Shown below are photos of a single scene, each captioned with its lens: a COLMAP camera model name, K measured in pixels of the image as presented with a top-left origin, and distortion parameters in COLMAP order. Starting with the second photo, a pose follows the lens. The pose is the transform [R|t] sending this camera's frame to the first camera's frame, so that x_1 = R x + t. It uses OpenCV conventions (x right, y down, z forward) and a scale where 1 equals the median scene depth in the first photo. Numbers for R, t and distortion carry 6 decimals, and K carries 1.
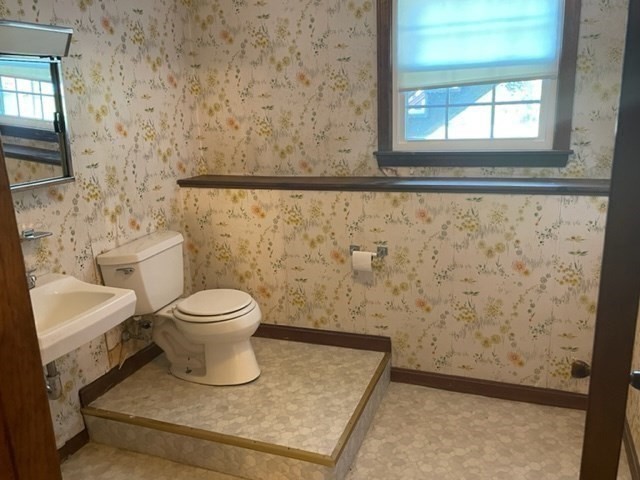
lens RADIAL K [[537.4, 0, 319.5], [0, 537.4, 240.1], [0, 0, 1]] dist [0.015390, 0.005169]
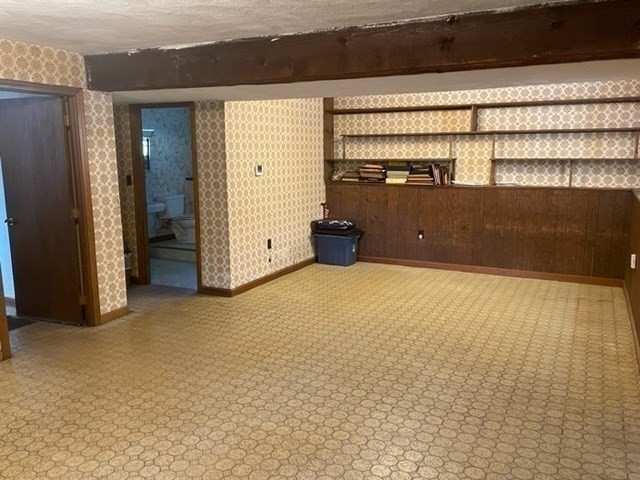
lens RADIAL K [[537.4, 0, 319.2], [0, 537.4, 239.7], [0, 0, 1]] dist [0.015390, 0.005169]
pose [[0.992241, 0.047588, -0.114864, 0.815638], [-0.057806, 0.994500, -0.087336, 0.443768], [0.110076, 0.093298, 0.989535, -1.775313]]
